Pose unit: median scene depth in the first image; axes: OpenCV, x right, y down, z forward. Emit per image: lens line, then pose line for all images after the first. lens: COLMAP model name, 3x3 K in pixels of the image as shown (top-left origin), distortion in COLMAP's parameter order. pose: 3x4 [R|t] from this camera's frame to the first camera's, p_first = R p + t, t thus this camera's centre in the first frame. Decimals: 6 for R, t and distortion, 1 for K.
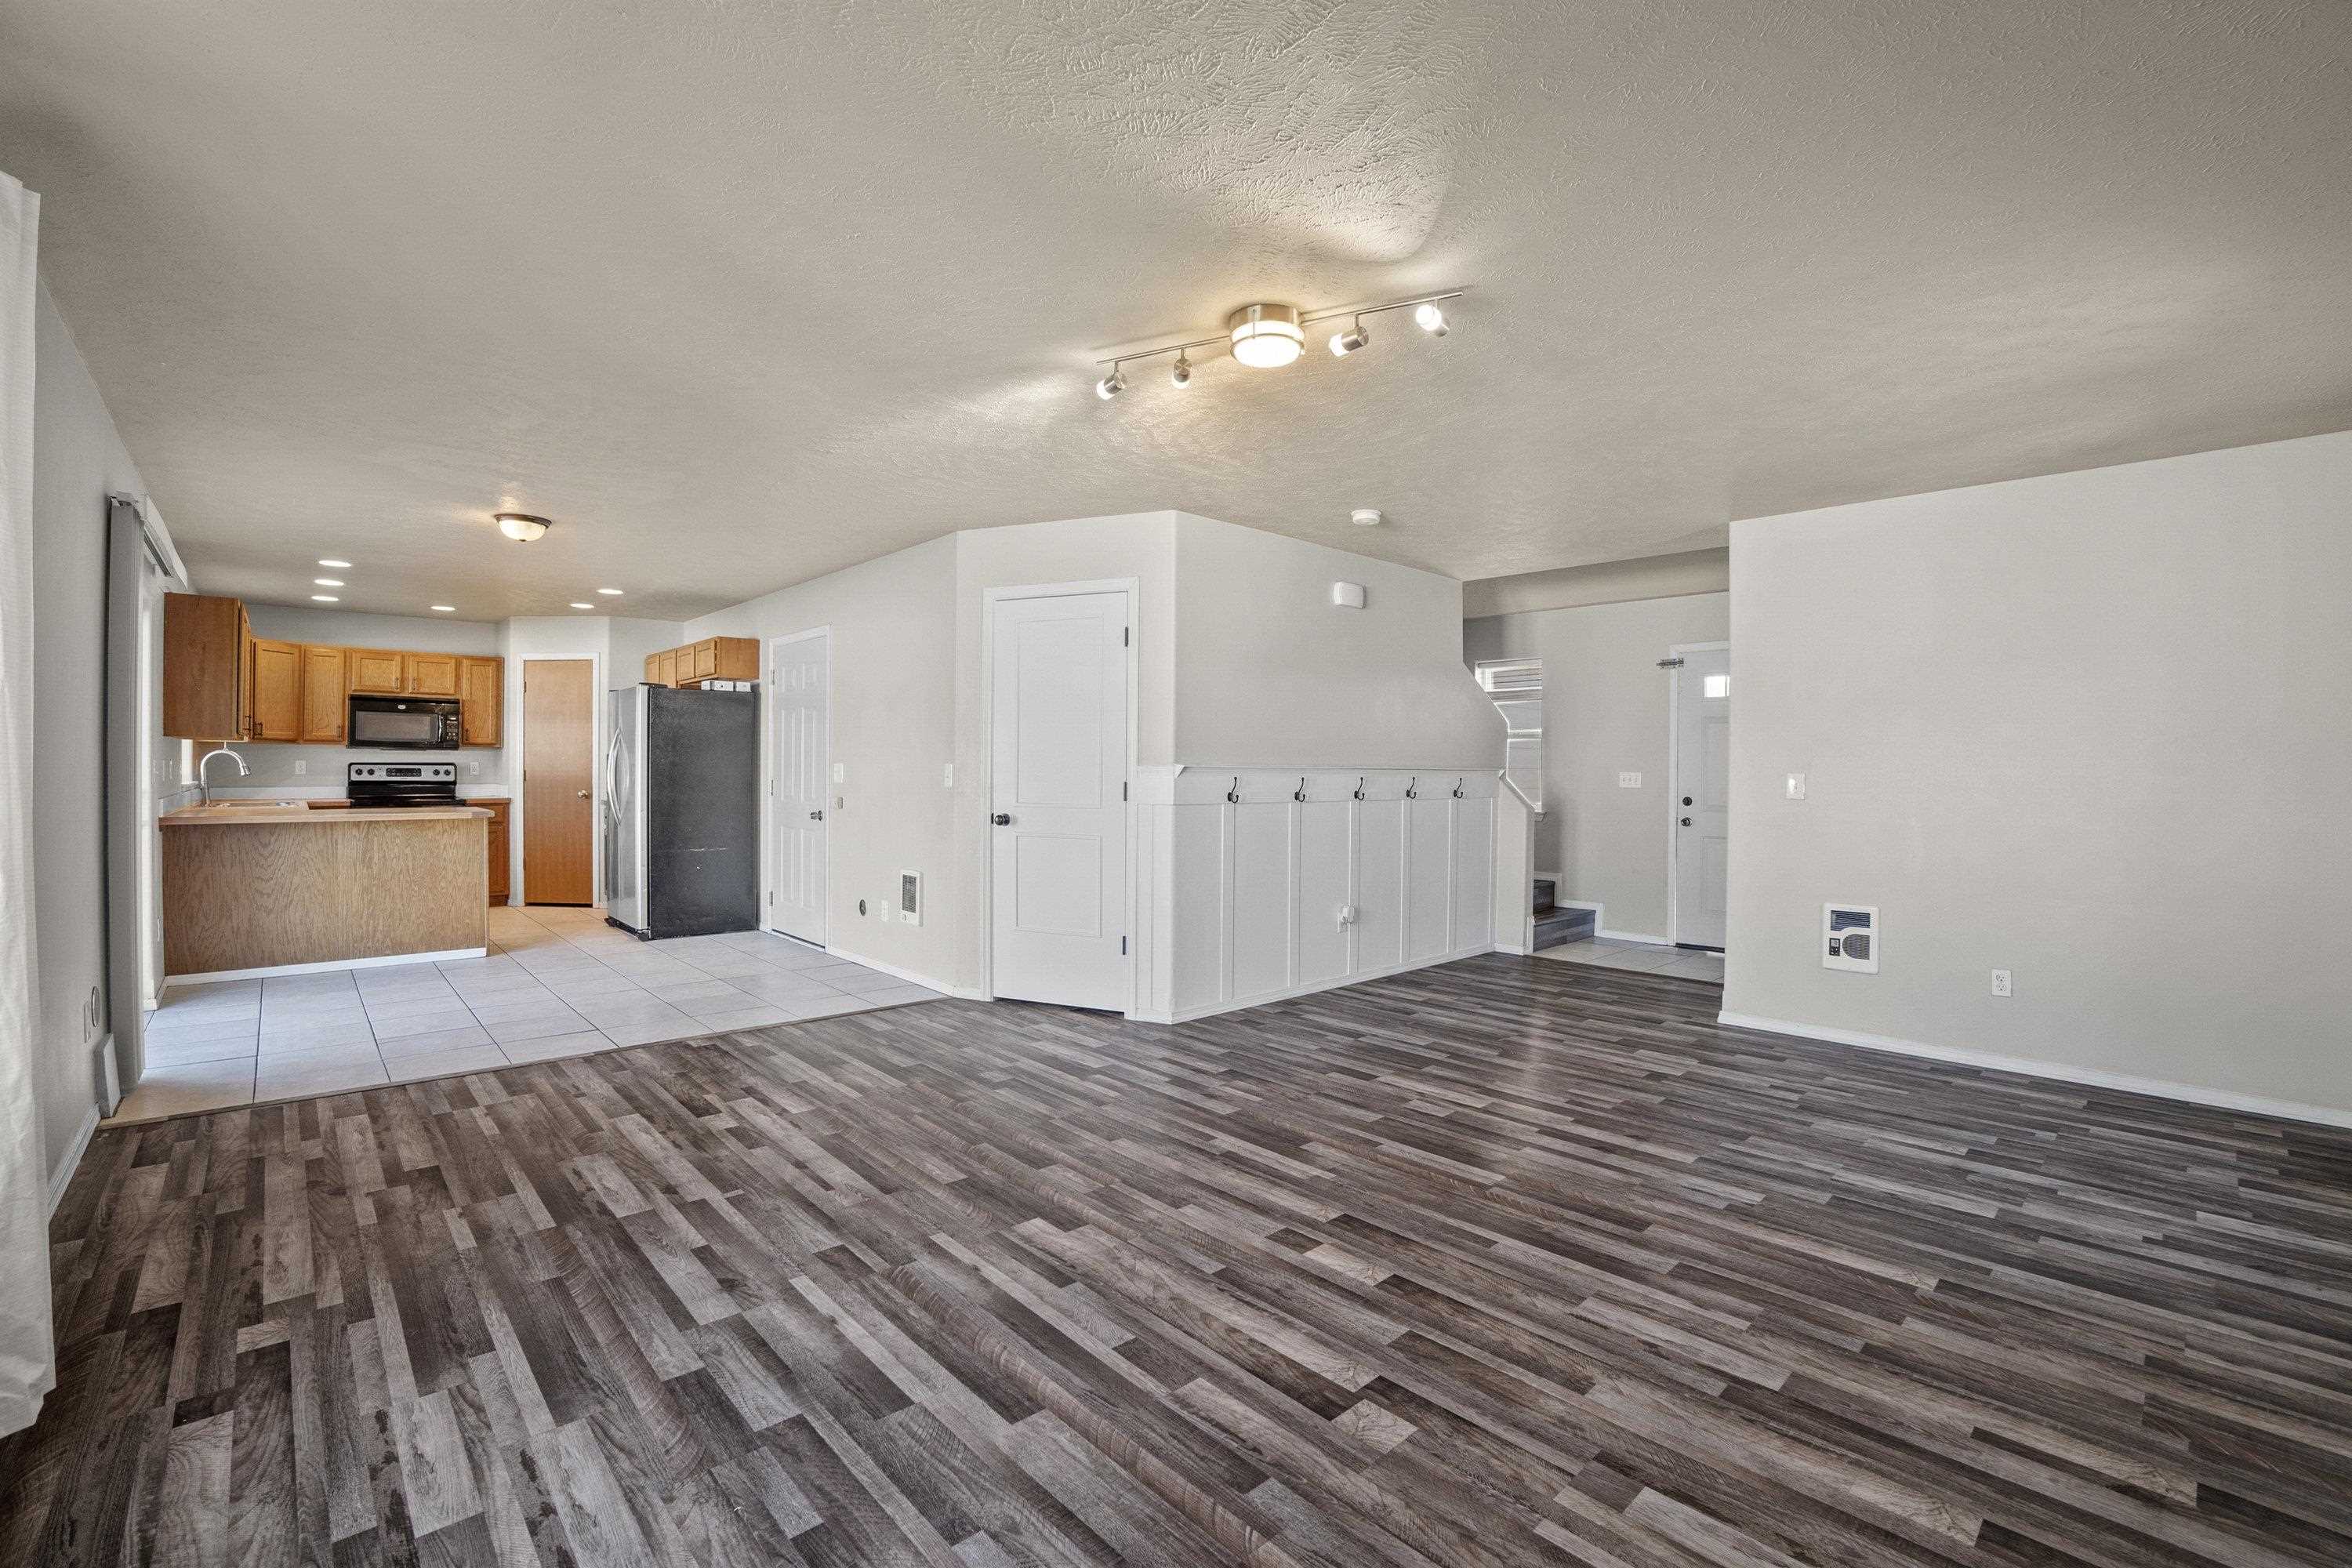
lens RADIAL K [[1018.1, 0, 1171.8], [0, 1018.1, 775.5], [0, 0, 1]] dist [-0.035725, 0.003774]
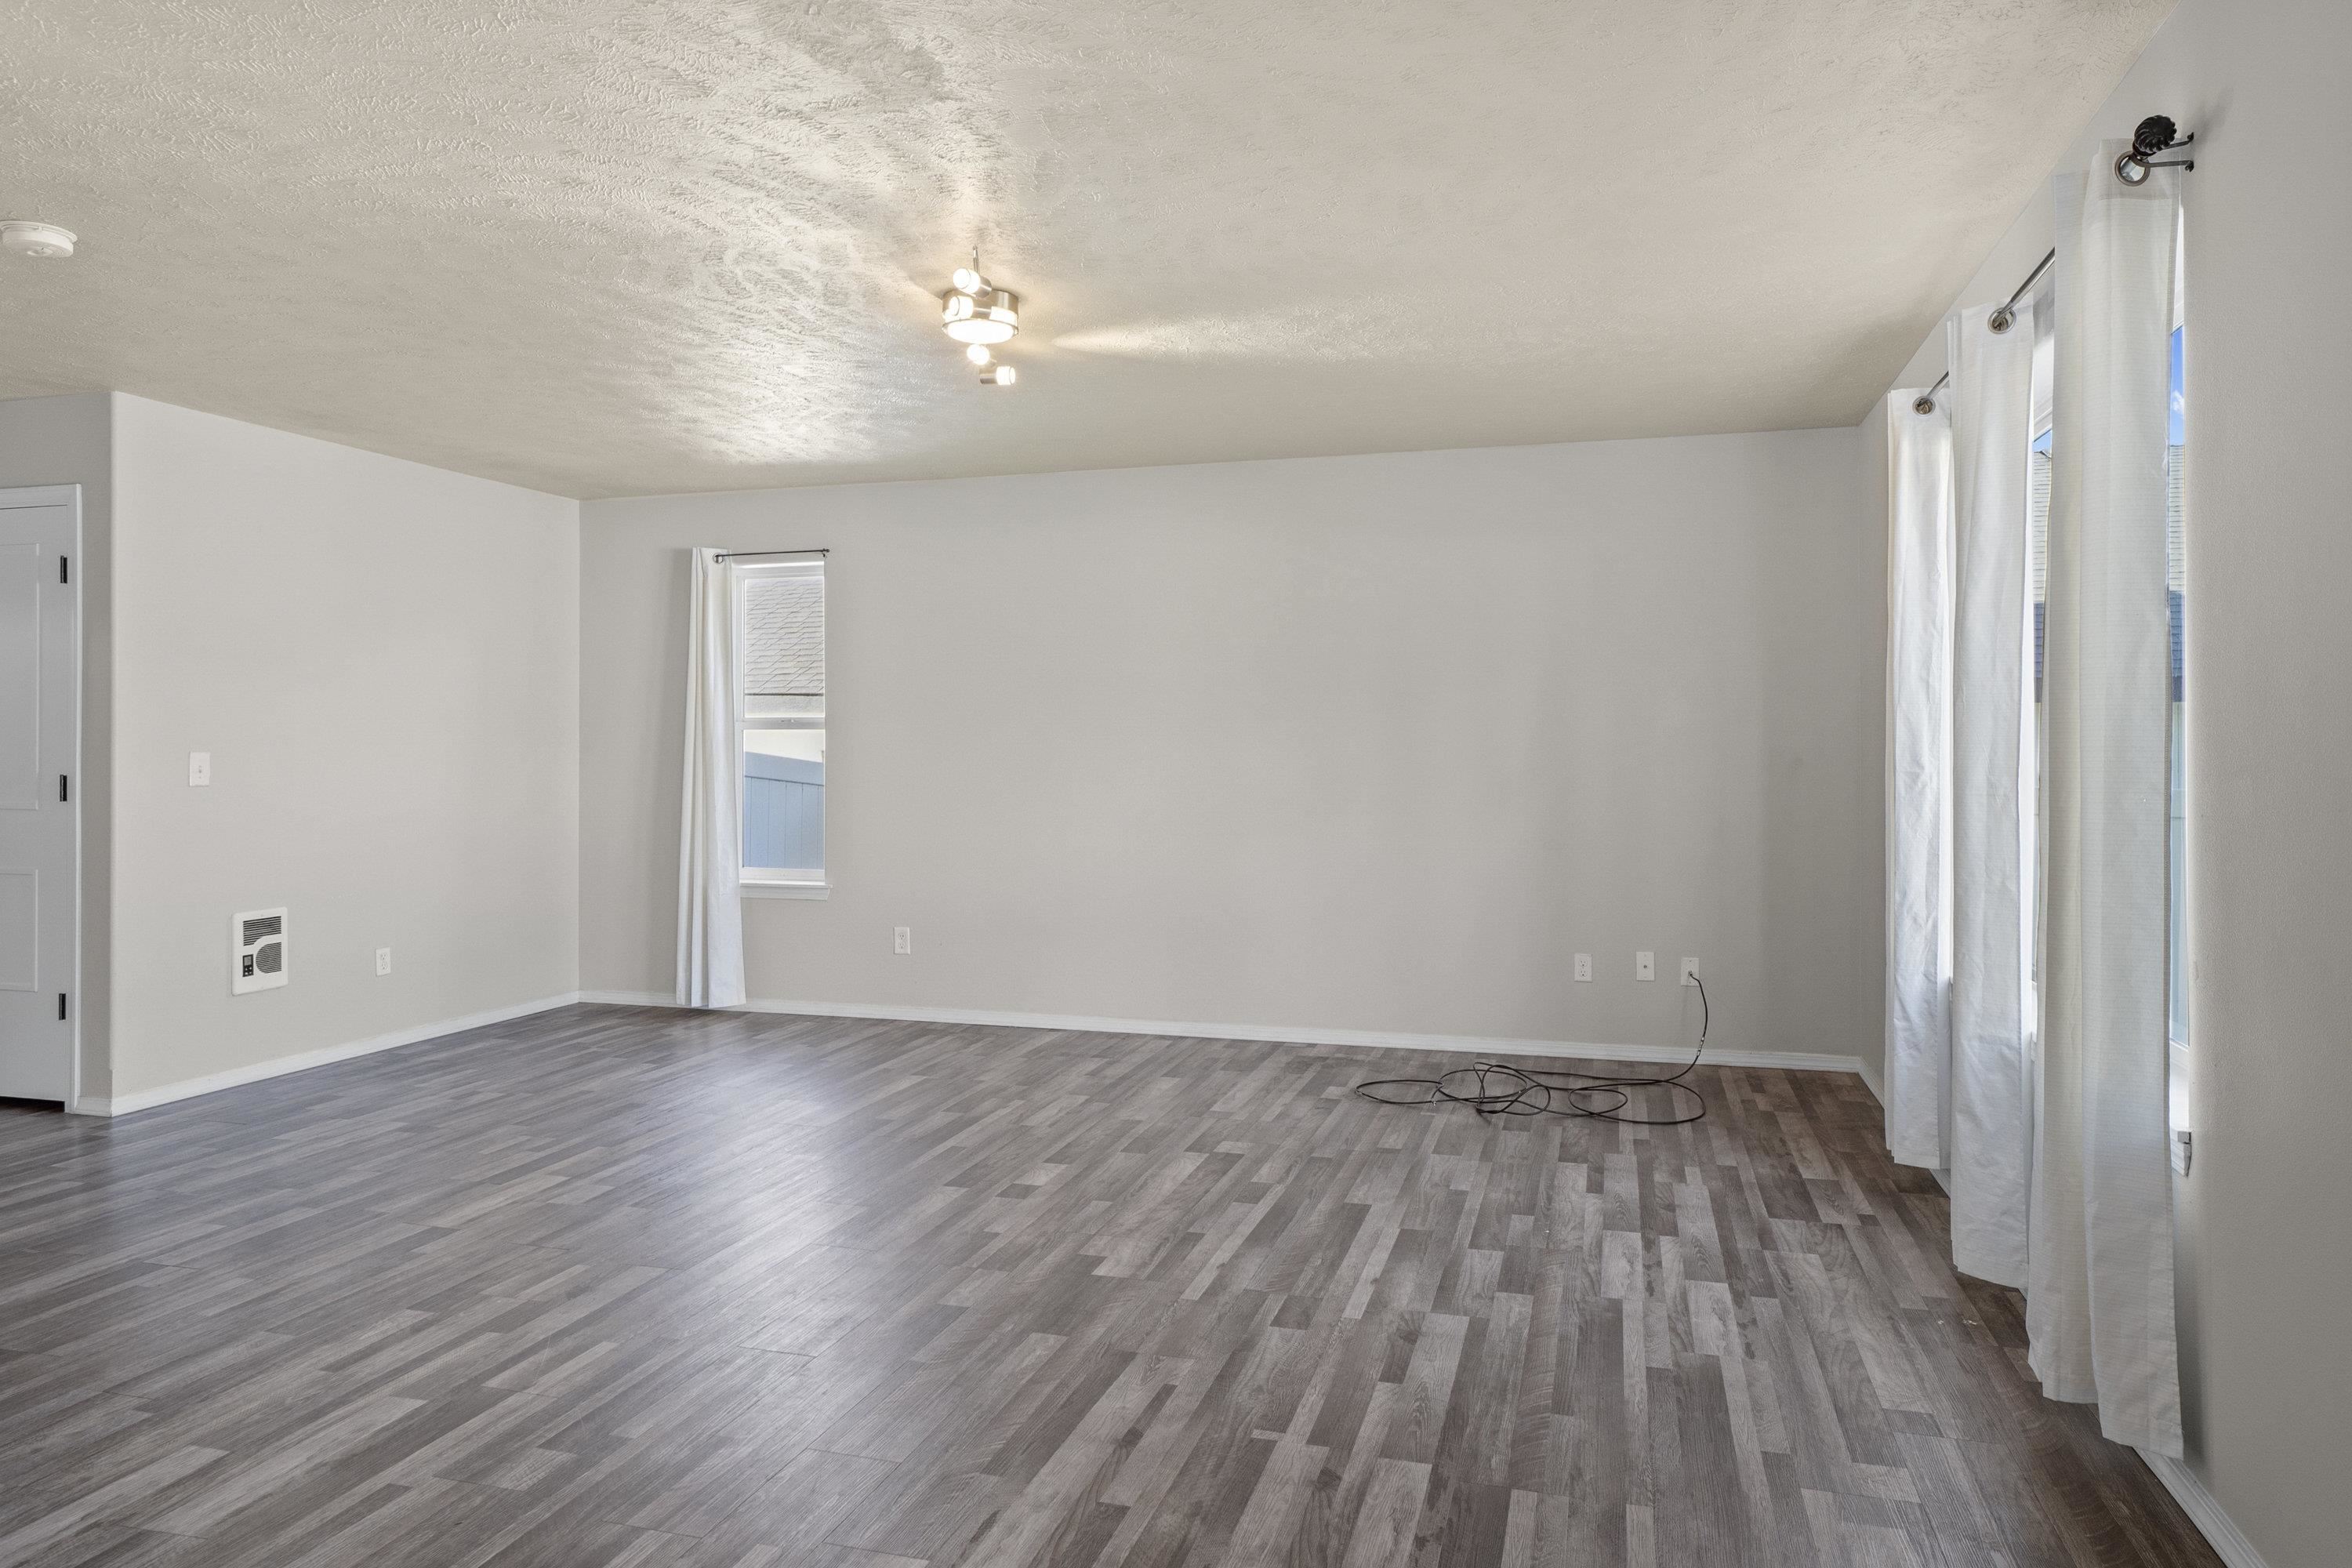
lens RADIAL K [[1421.2, 0, 1186.6], [0, 1421.2, 762.5], [0, 0, 1]] dist [0.018108, 0.000254]
pose [[-0.515786, -0.011483, 0.856641, -1.108382], [0.000503, 0.999906, 0.013706, -0.015946], [-0.856717, 0.007500, -0.515732, 1.421025]]
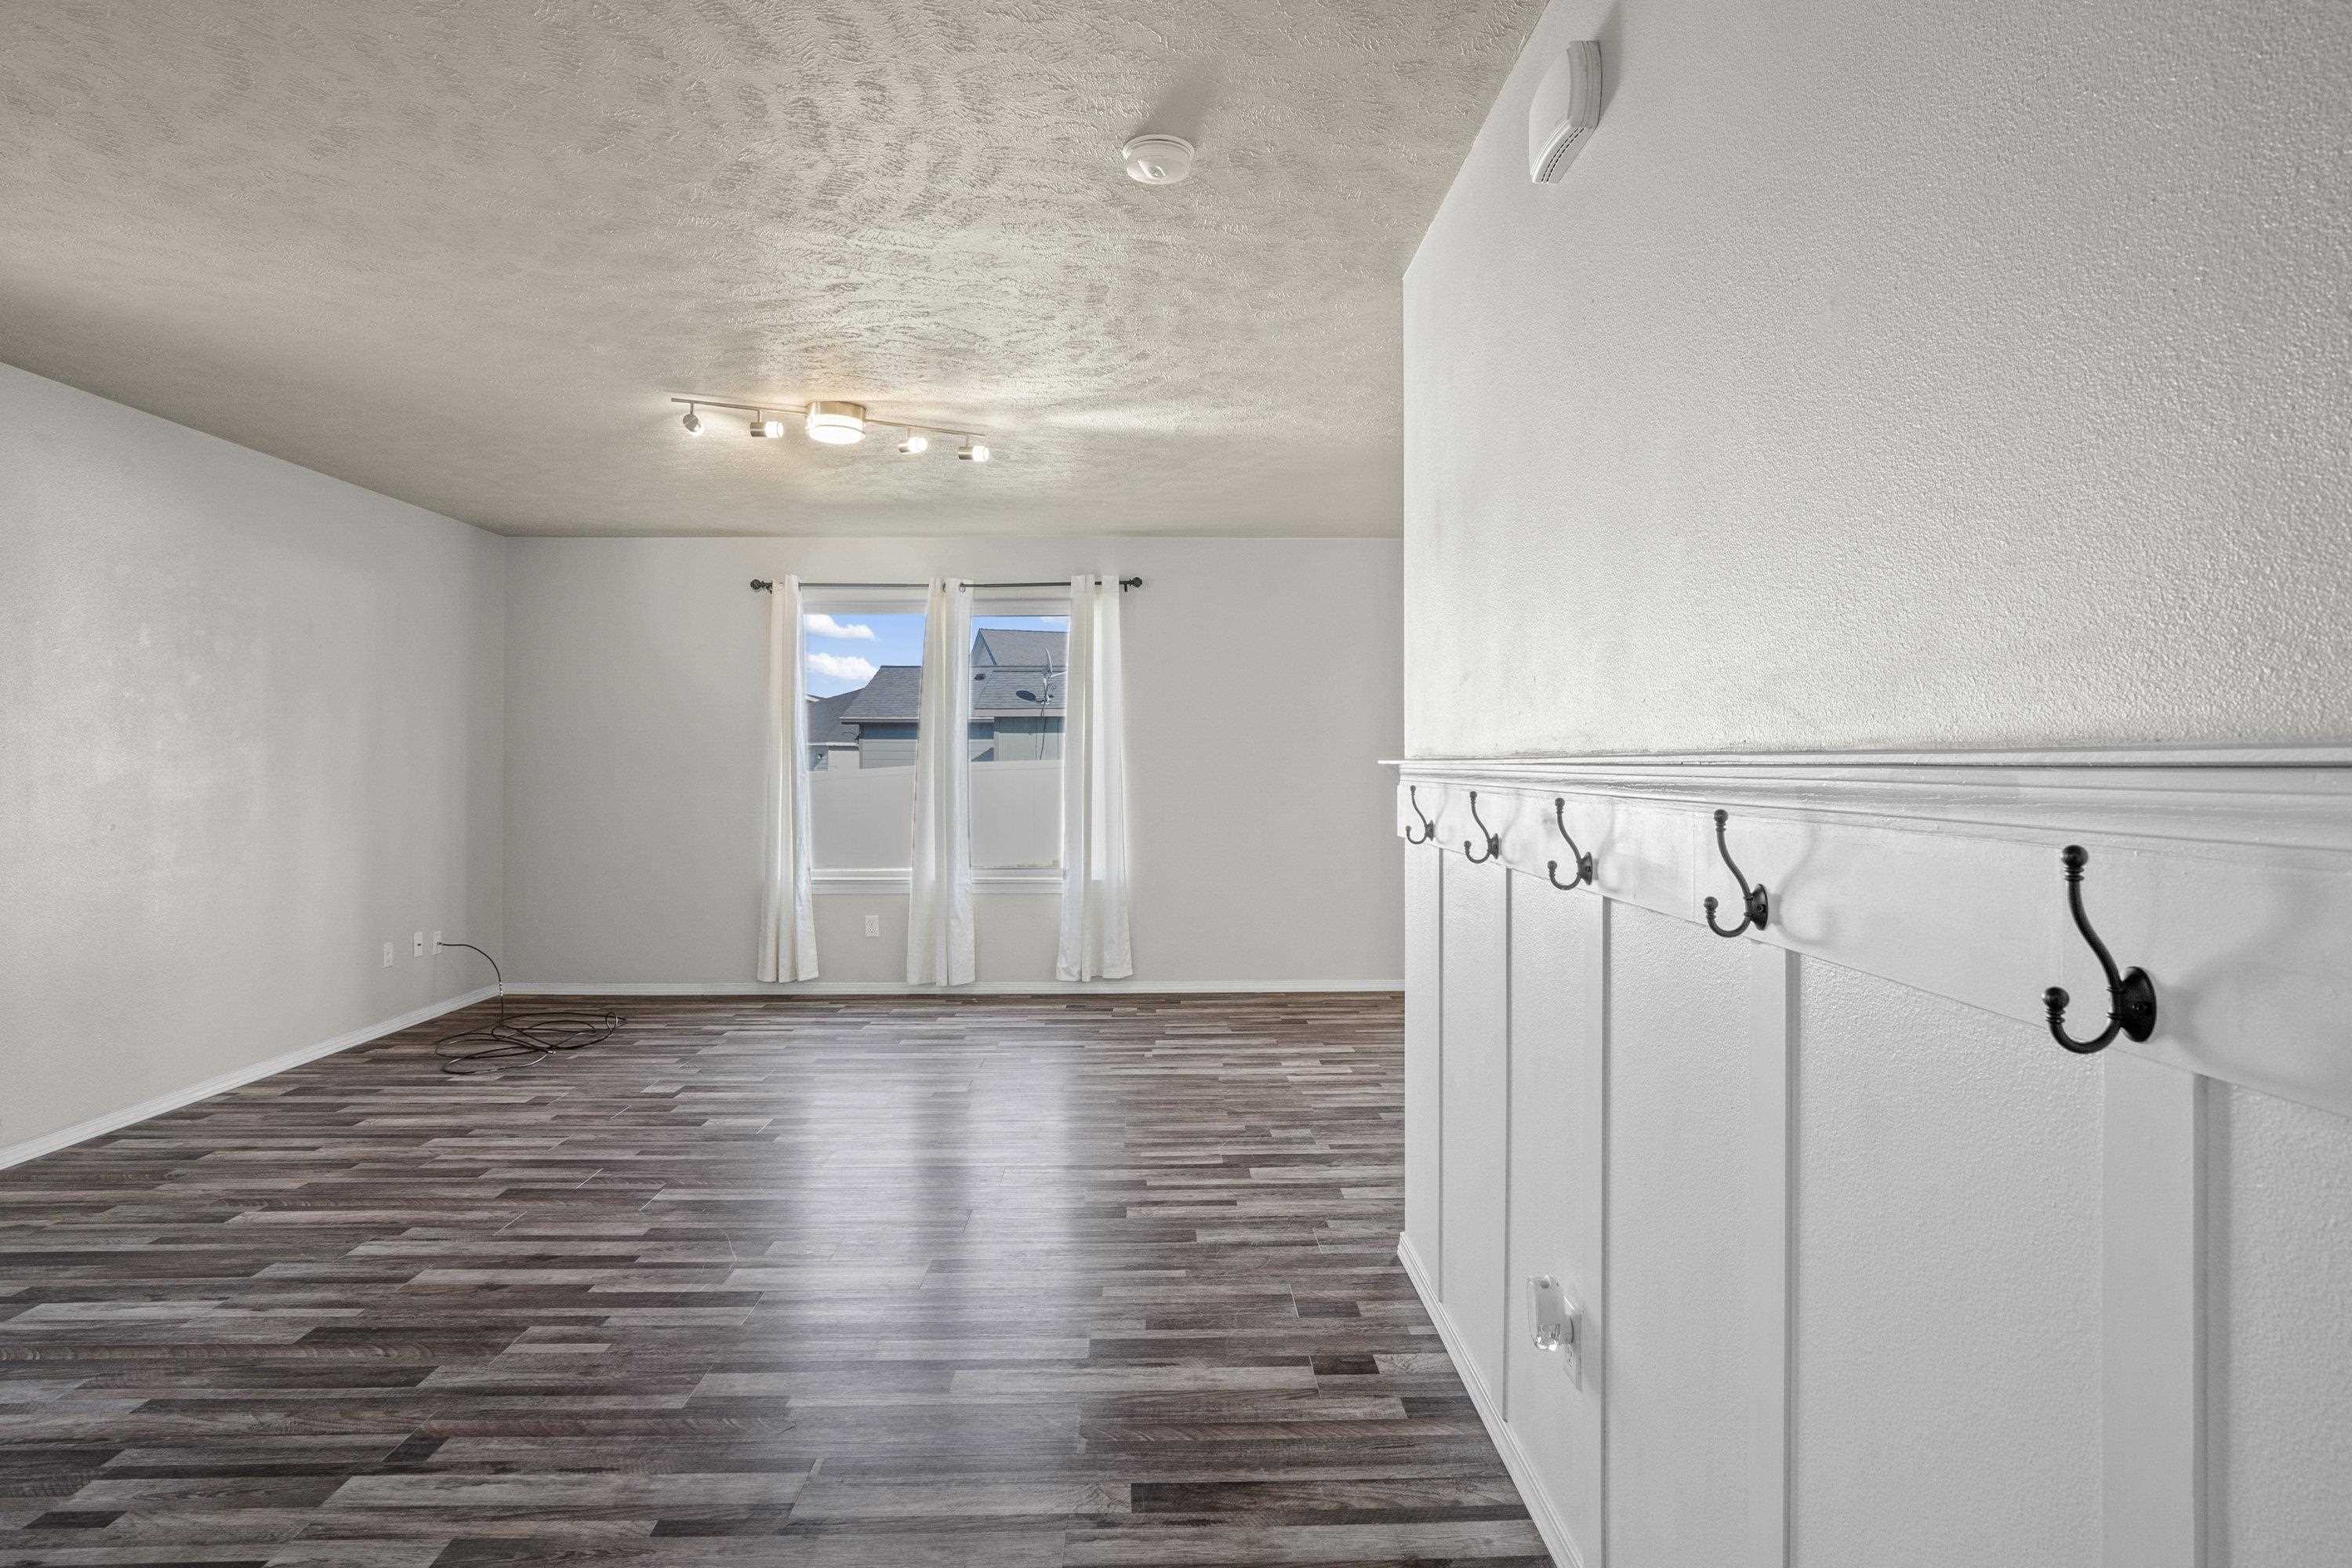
lens RADIAL K [[1317.2, 0, 1176.0], [0, 1317.2, 780.2], [0, 0, 1]] dist [-0.000003, 0.002135]
pose [[-0.664190, -0.002896, -0.747558, 0.926452], [-0.009466, 0.999945, 0.004536, 0.002447], [0.747504, 0.010089, -0.664181, 2.180114]]
